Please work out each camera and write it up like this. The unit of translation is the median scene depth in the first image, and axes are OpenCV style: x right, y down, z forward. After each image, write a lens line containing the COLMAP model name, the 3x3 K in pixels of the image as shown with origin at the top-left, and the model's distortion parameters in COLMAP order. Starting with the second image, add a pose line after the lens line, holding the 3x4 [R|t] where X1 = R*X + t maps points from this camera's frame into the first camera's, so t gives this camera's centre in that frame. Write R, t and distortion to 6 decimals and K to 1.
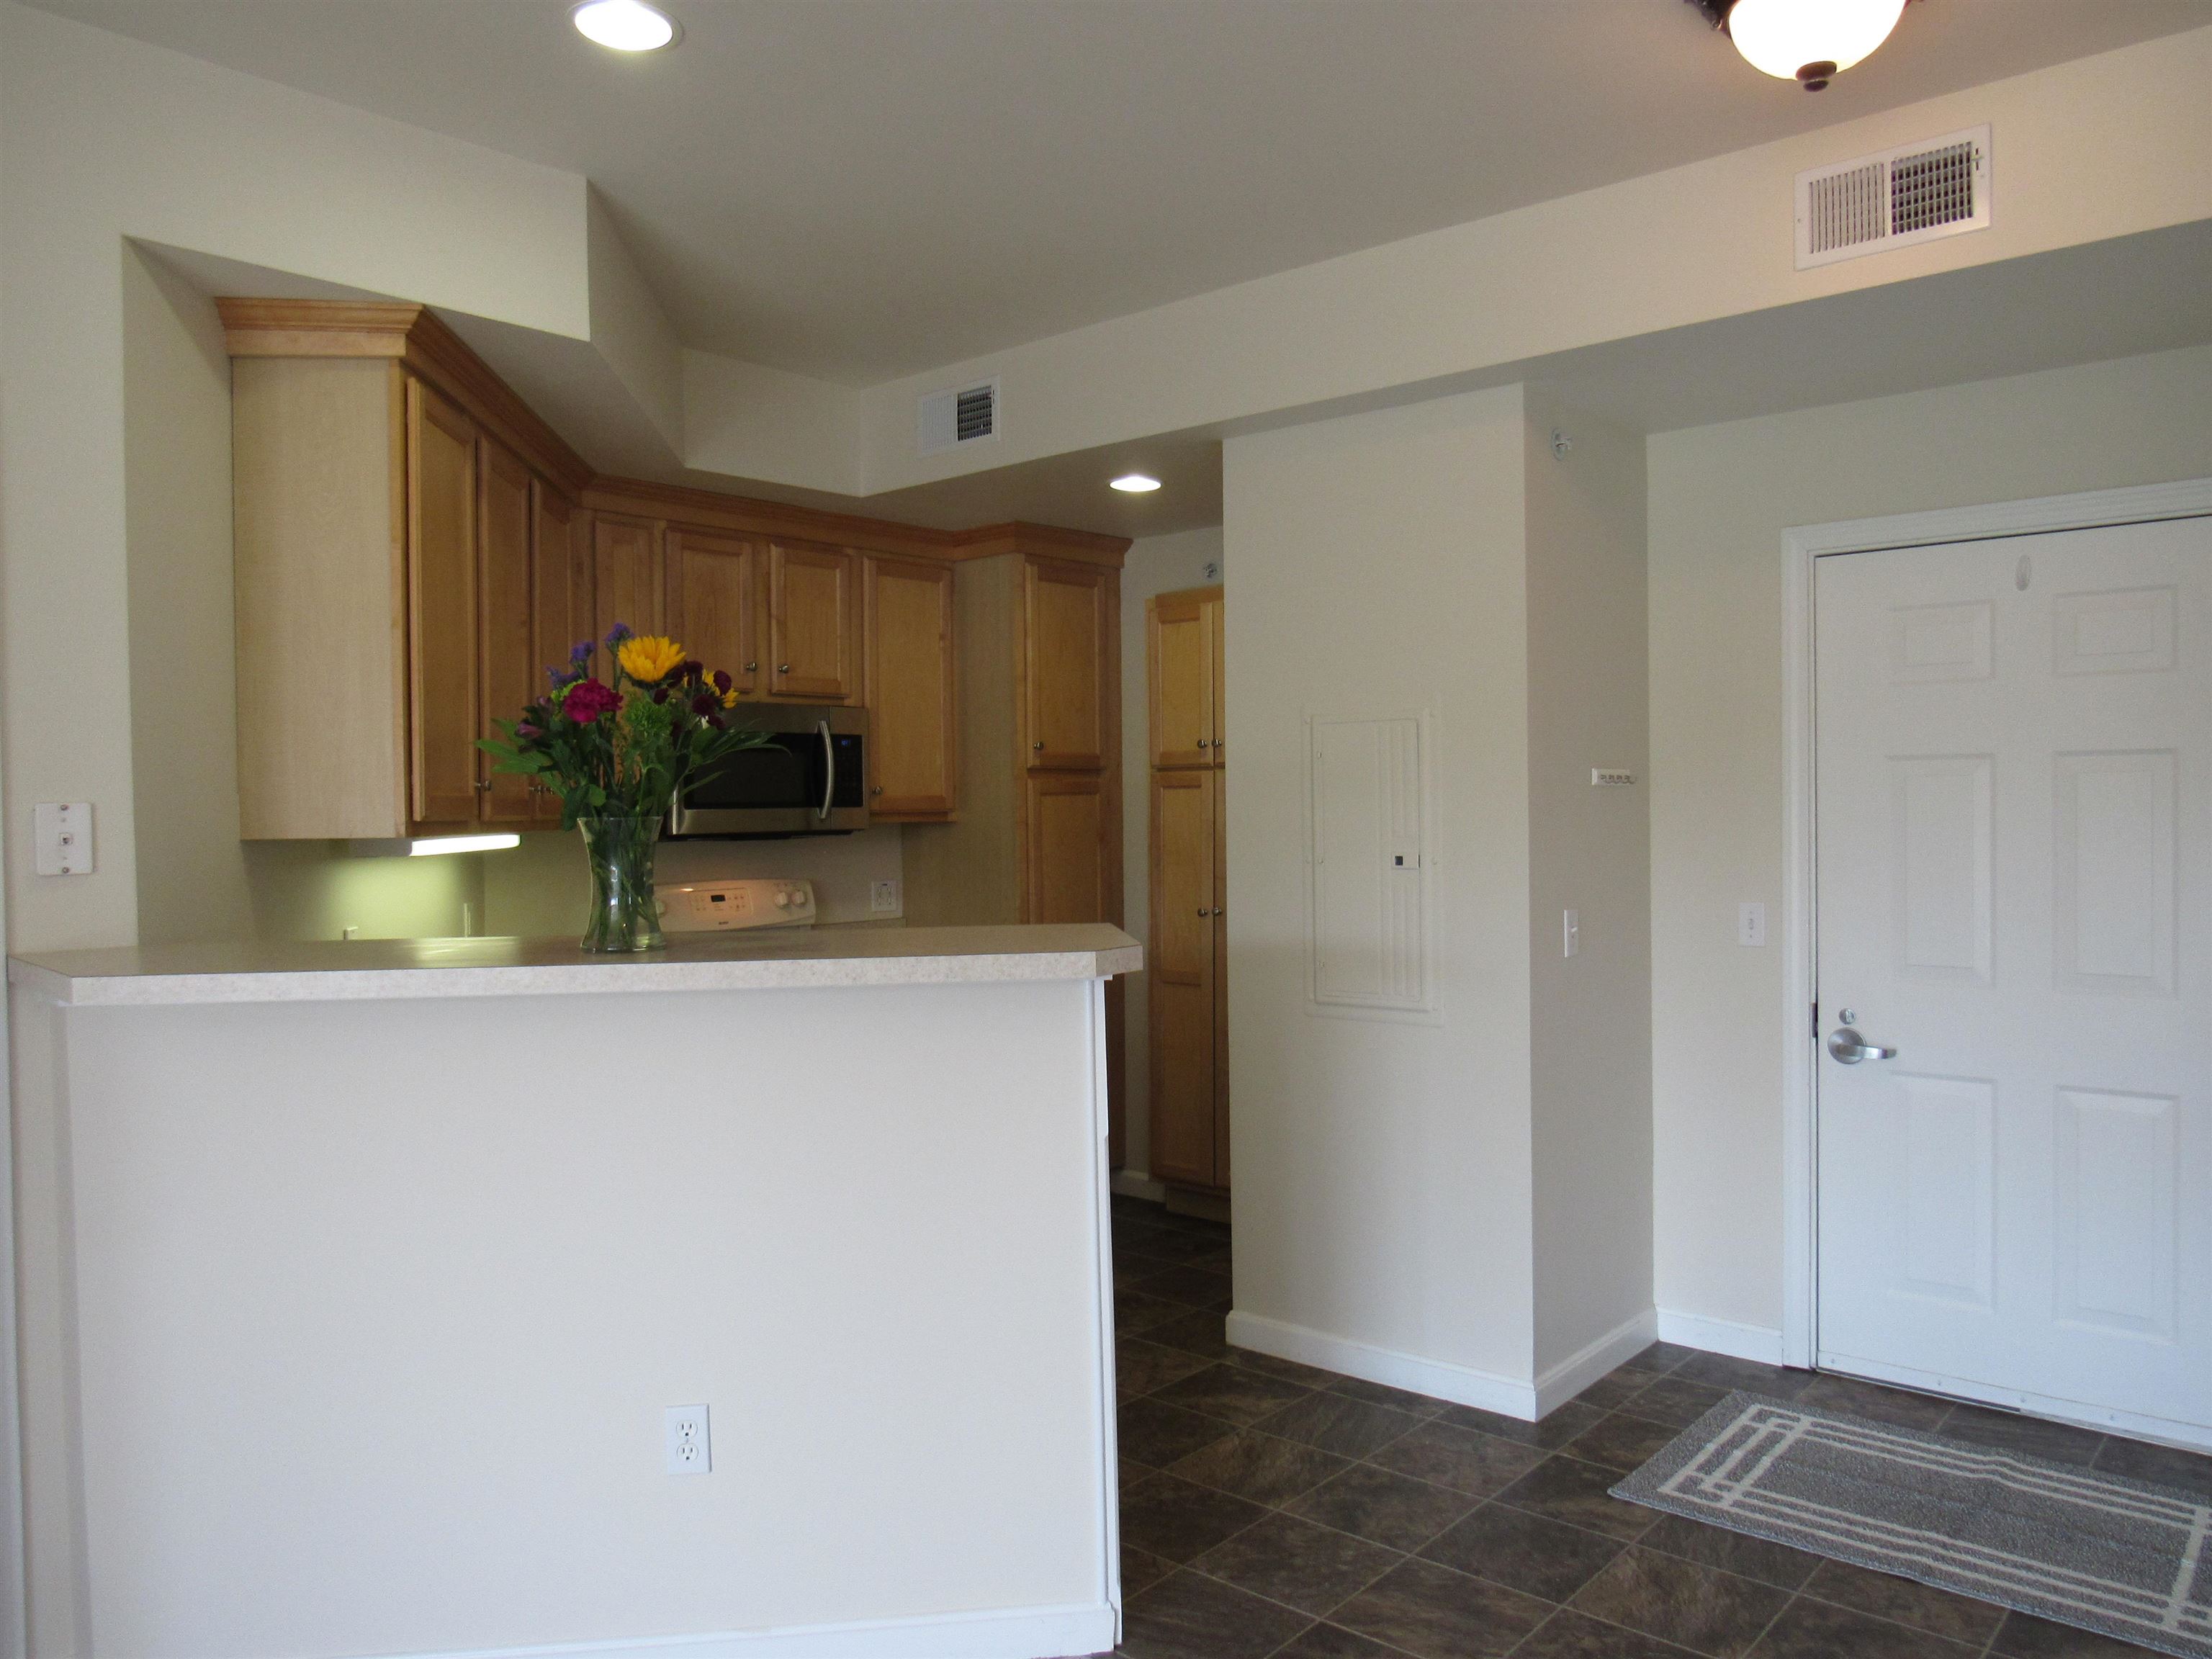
lens RADIAL K [[1581.9, 0, 1108.8], [0, 1581.9, 832.8], [0, 0, 1]] dist [-0.029774, 0.010537]
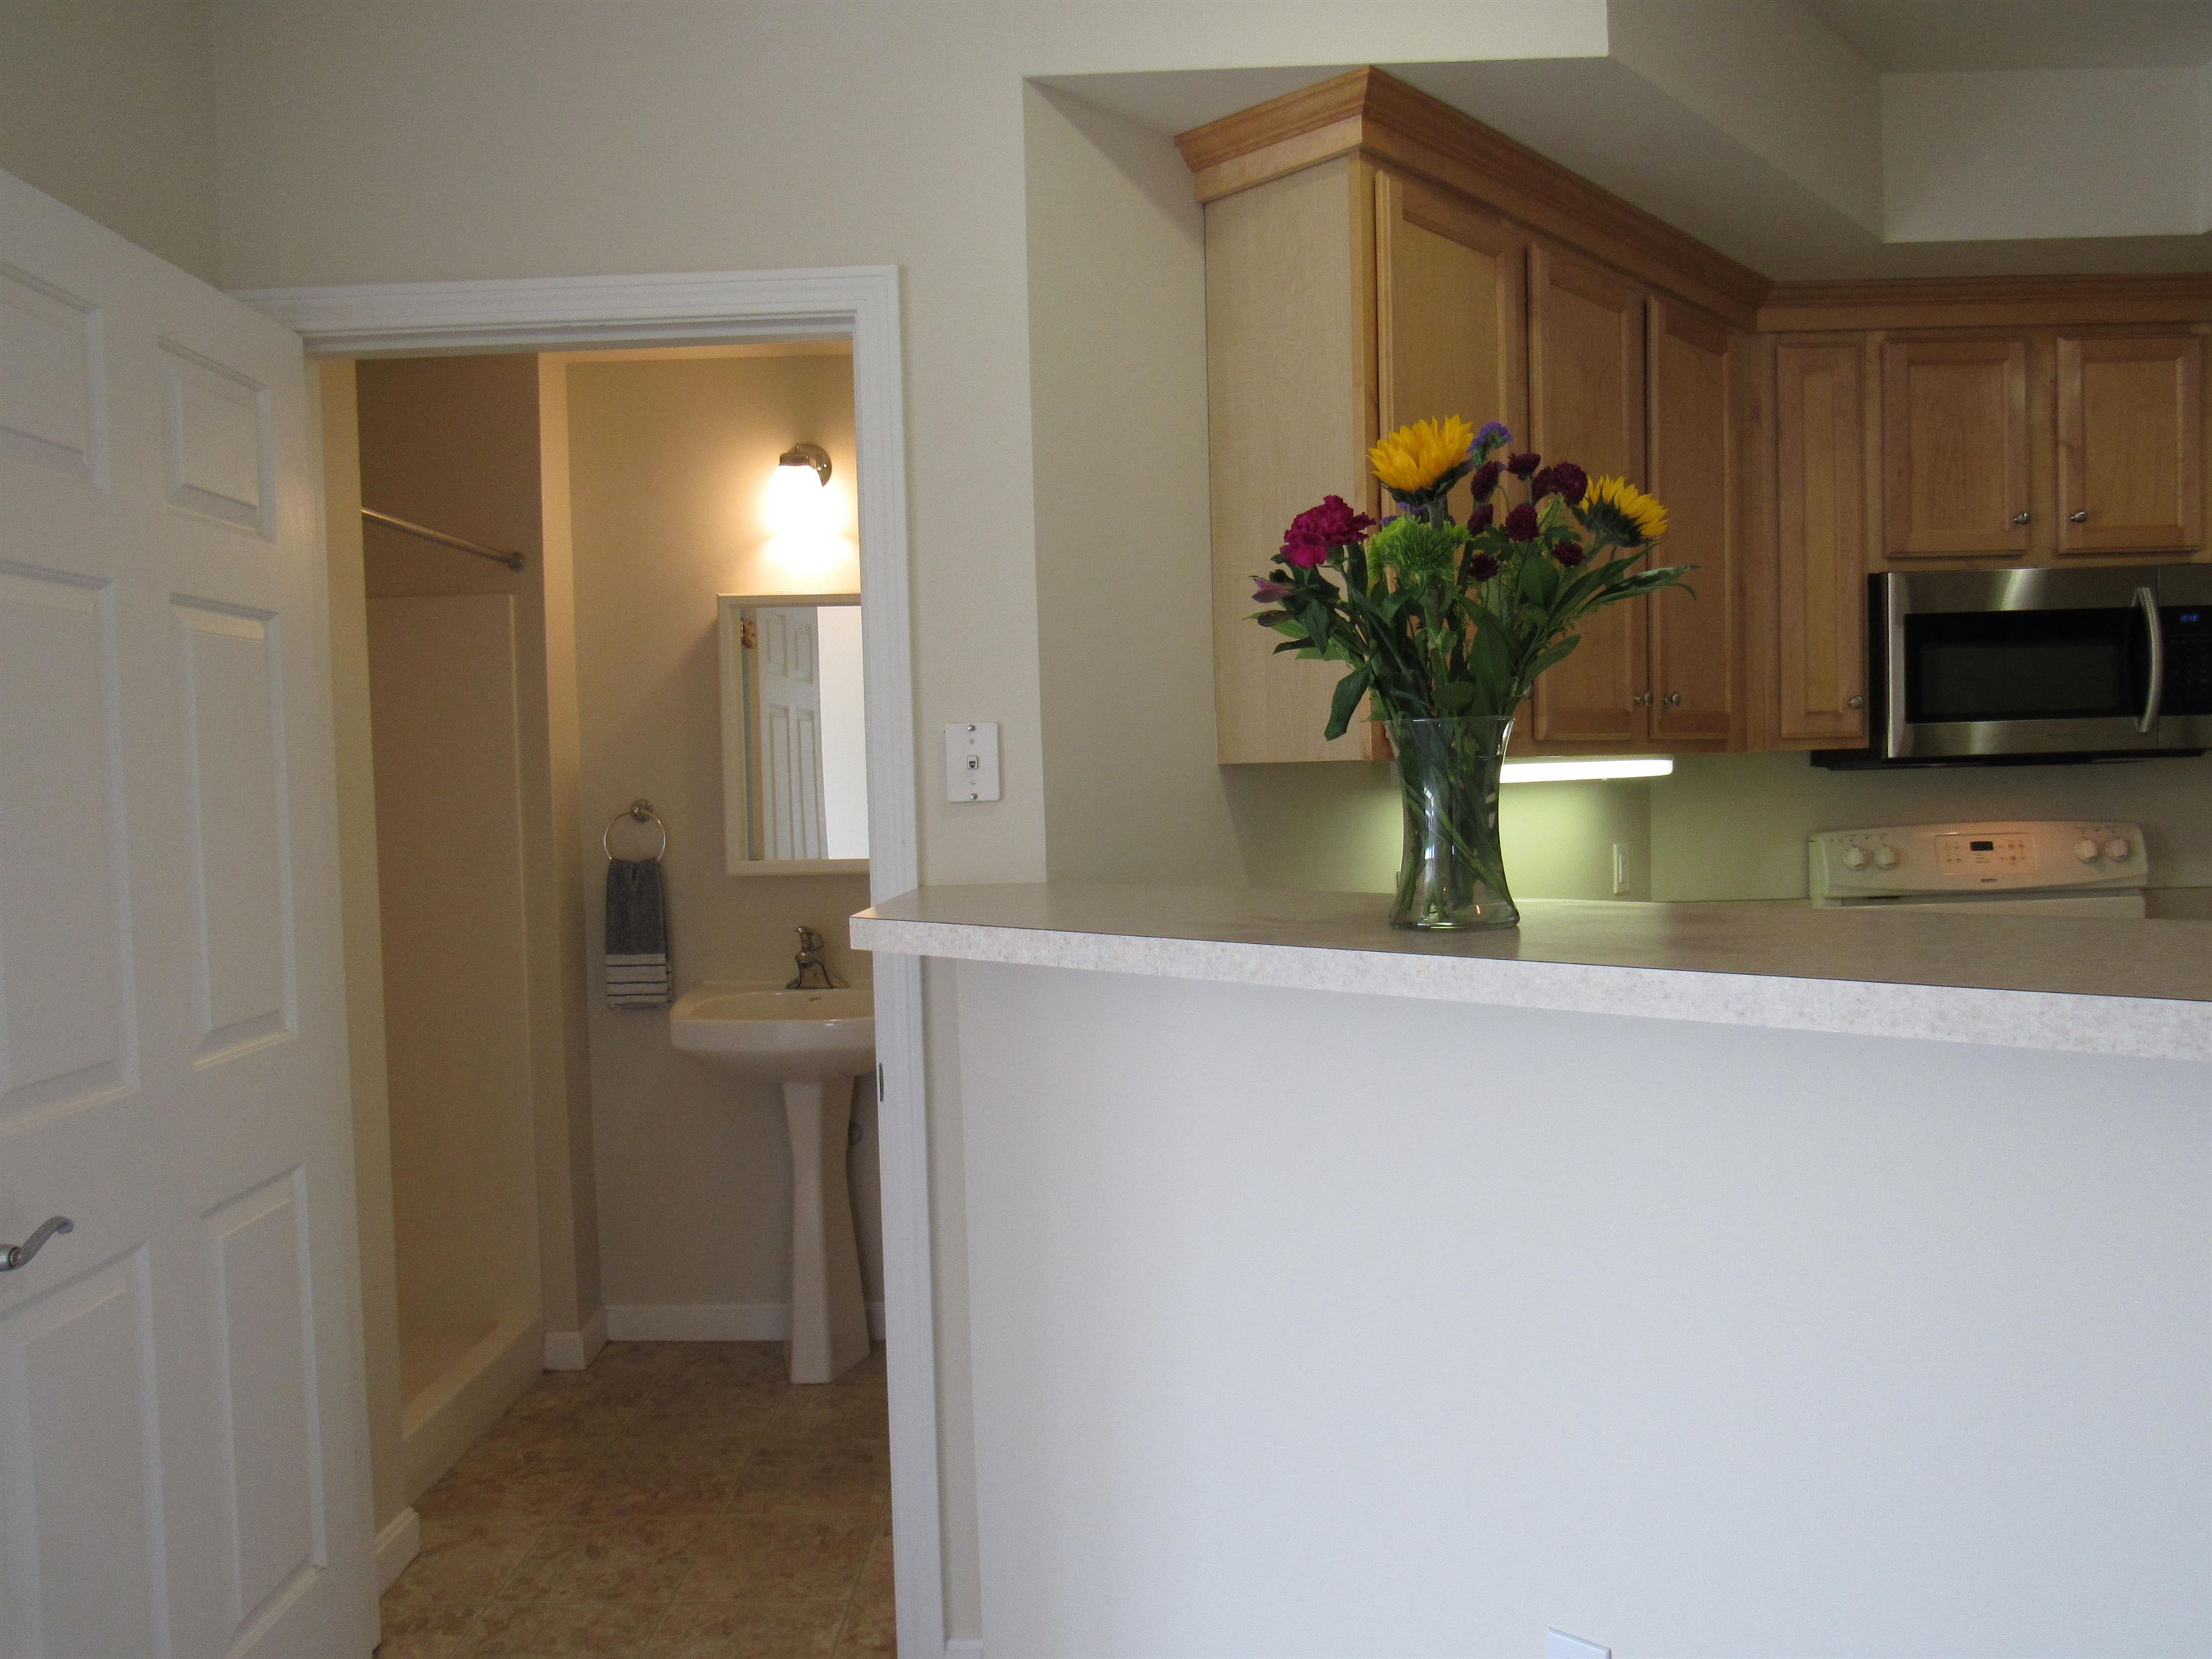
lens RADIAL K [[1581.9, 0, 1113.6], [0, 1581.9, 828.8], [0, 0, 1]] dist [-0.029774, 0.010537]
pose [[0.647490, 0.022189, -0.761751, 0.050158], [0.006923, 0.999364, 0.034995, 0.006186], [0.762043, -0.027933, 0.646924, 0.260072]]
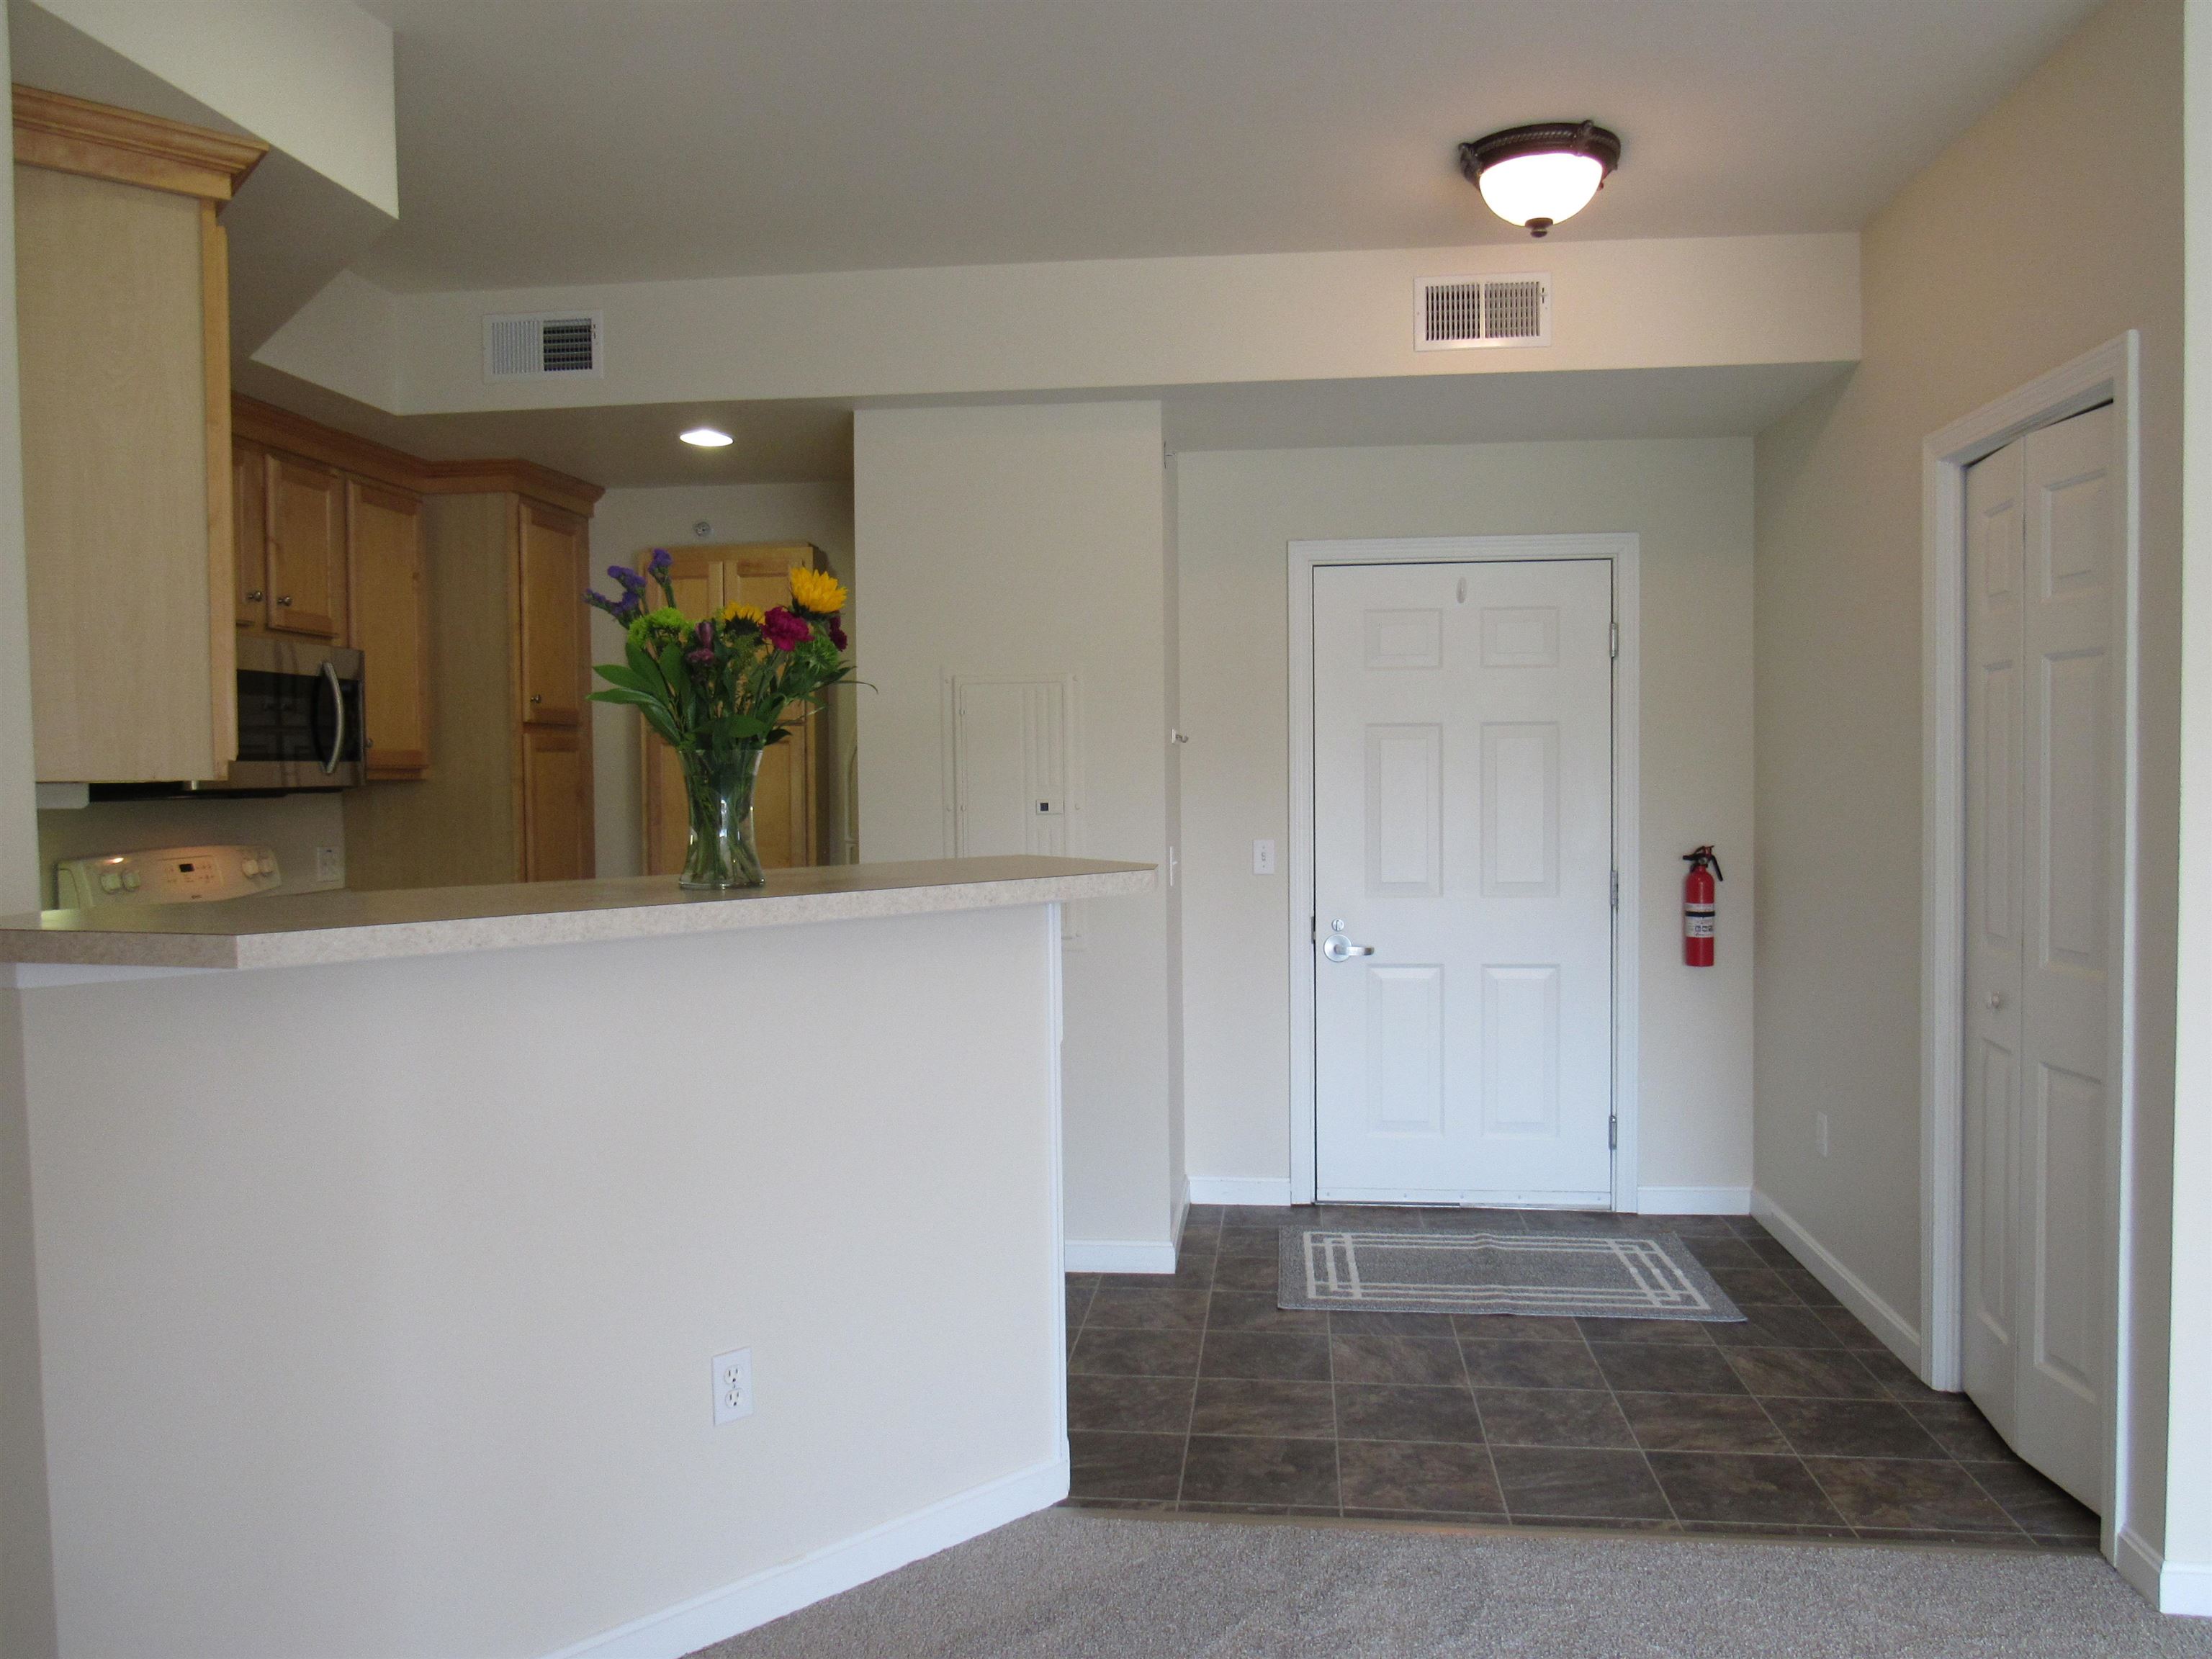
lens RADIAL K [[1581.9, 0, 1111.2], [0, 1581.9, 834.5], [0, 0, 1]] dist [-0.029774, 0.010537]
pose [[0.824041, -0.018383, 0.566233, -0.359441], [0.009172, 0.999775, 0.019110, 0.013812], [-0.566457, -0.010554, 0.824024, 0.032496]]
